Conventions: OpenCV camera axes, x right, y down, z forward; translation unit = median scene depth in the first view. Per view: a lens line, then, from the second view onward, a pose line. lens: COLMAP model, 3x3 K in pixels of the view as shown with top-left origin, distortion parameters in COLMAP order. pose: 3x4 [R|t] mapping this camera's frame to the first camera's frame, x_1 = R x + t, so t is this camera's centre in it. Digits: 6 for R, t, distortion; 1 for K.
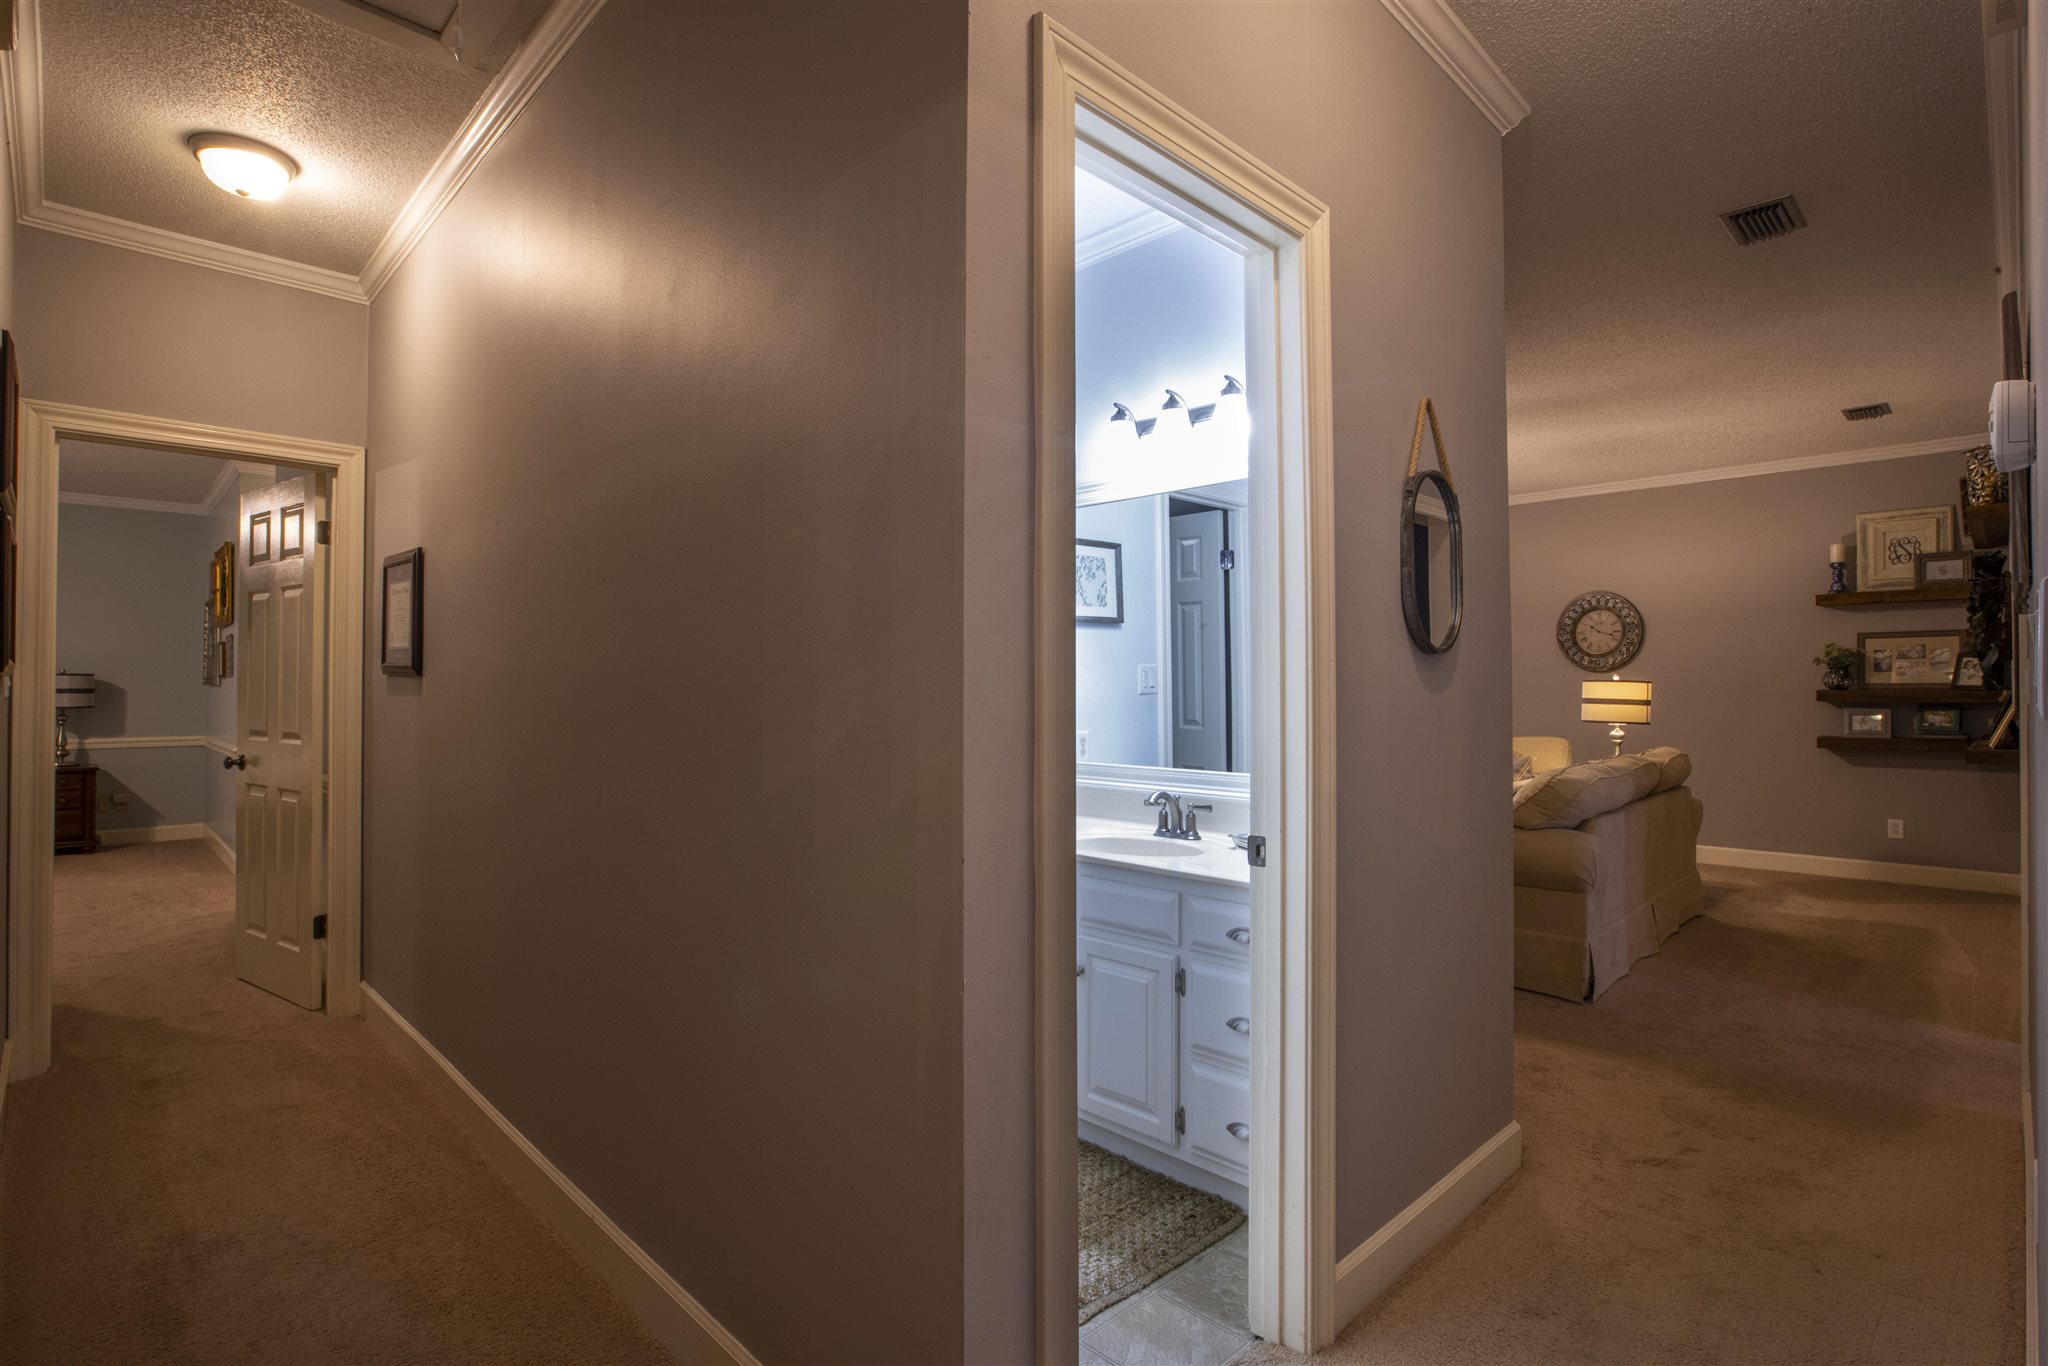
lens RADIAL K [[995.1, 0, 1025.9], [0, 995.1, 674.2], [0, 0, 1]] dist [-0.044879, 0.016937]
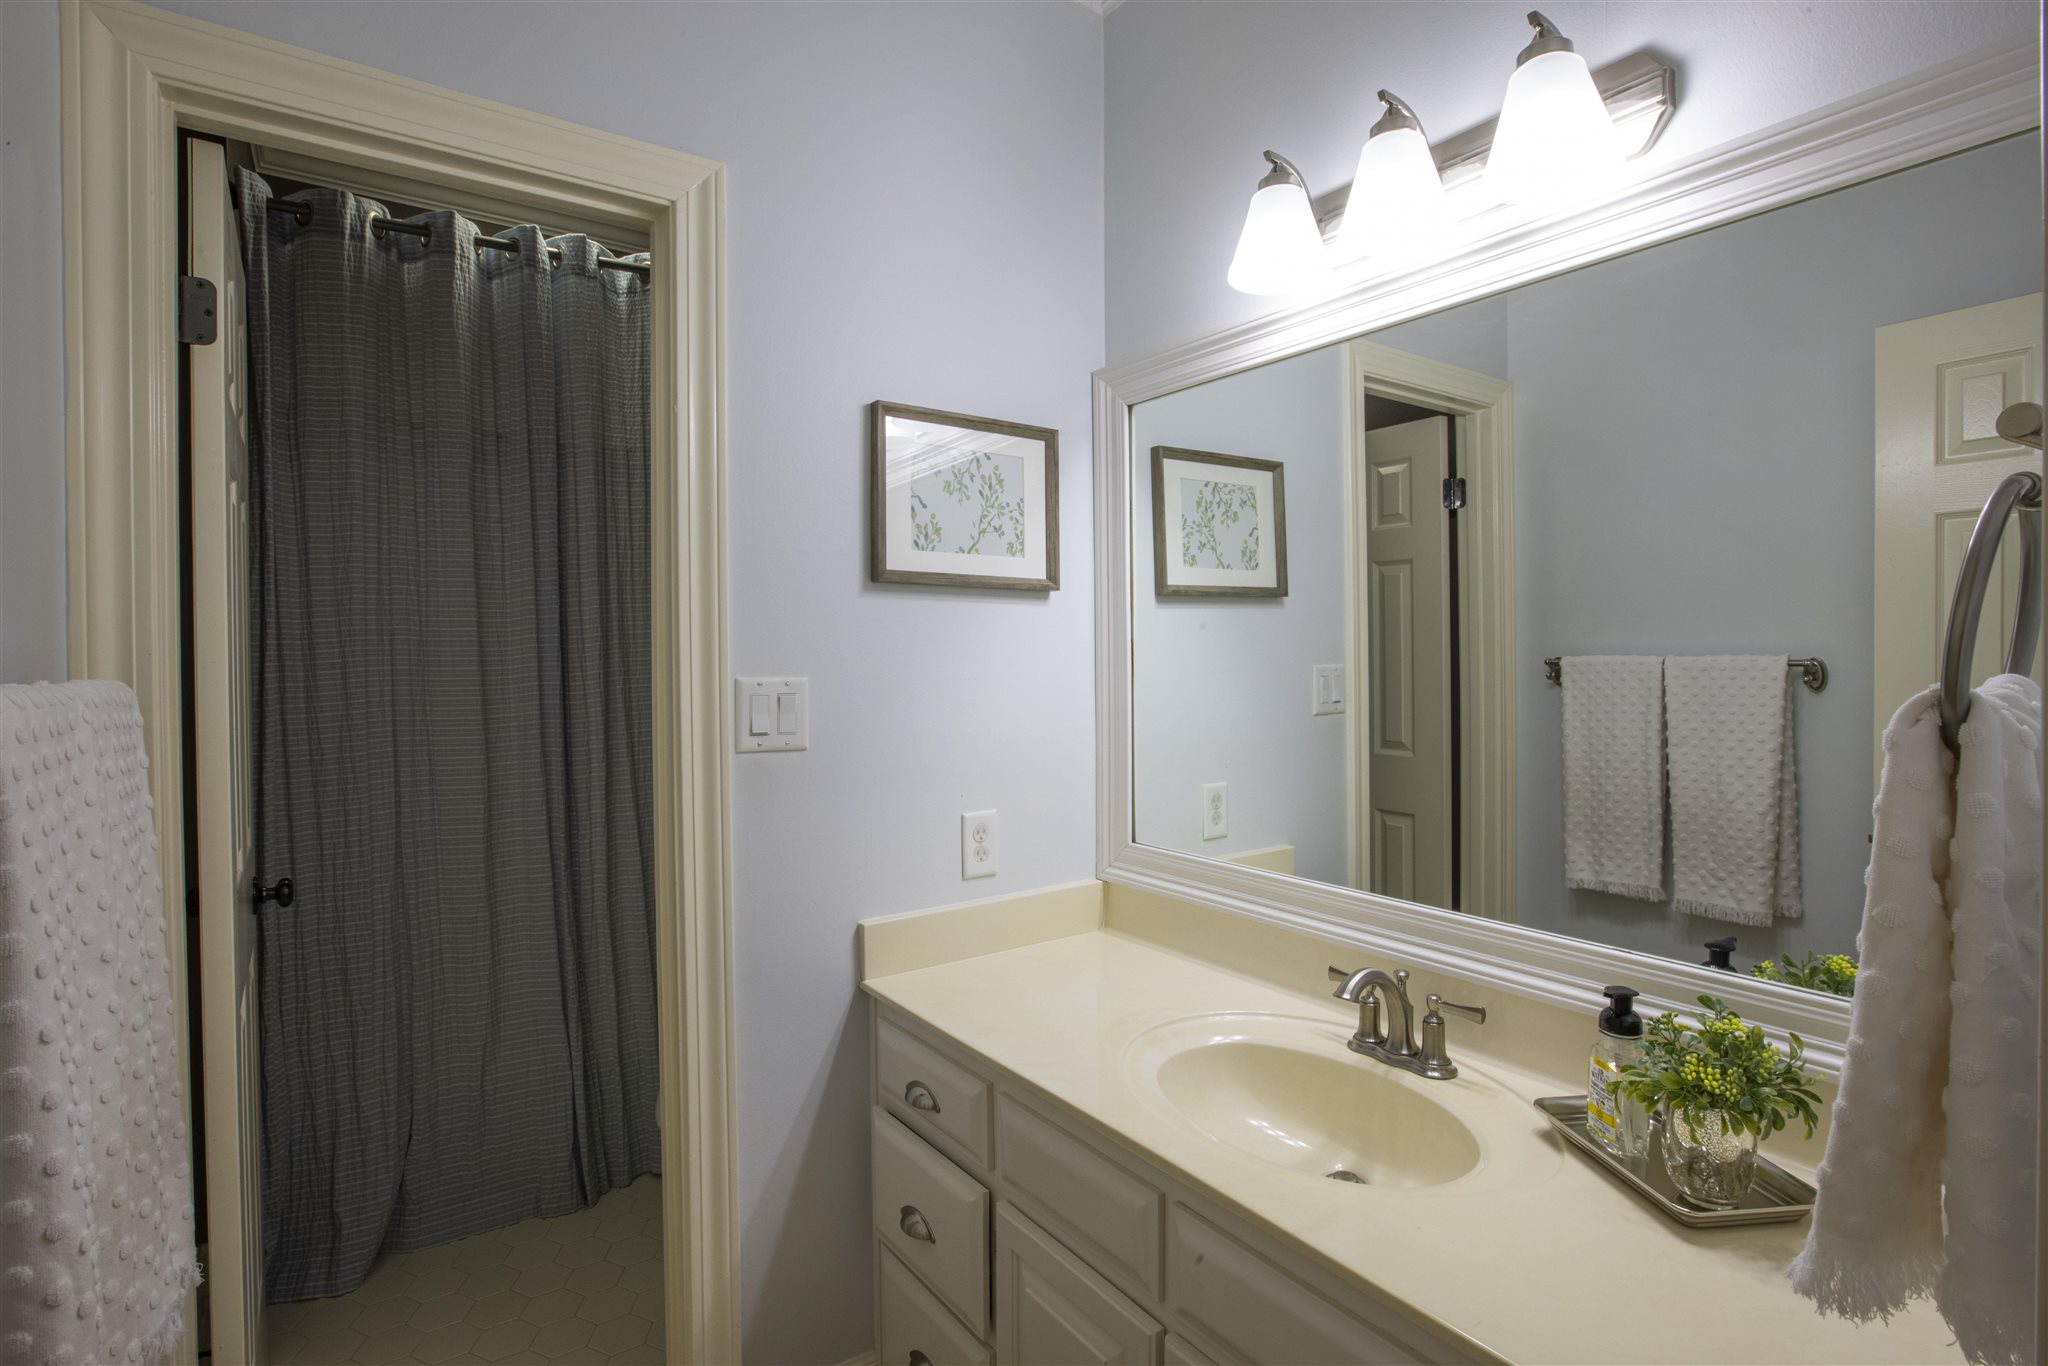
lens RADIAL K [[995.1, 0, 1025.9], [0, 995.1, 674.2], [0, 0, 1]] dist [-0.044879, 0.016937]
pose [[0.986785, -0.001173, -0.162028, 0.040254], [0.006459, 0.999464, 0.032103, -0.025307], [0.161904, -0.032725, 0.986264, 0.392214]]
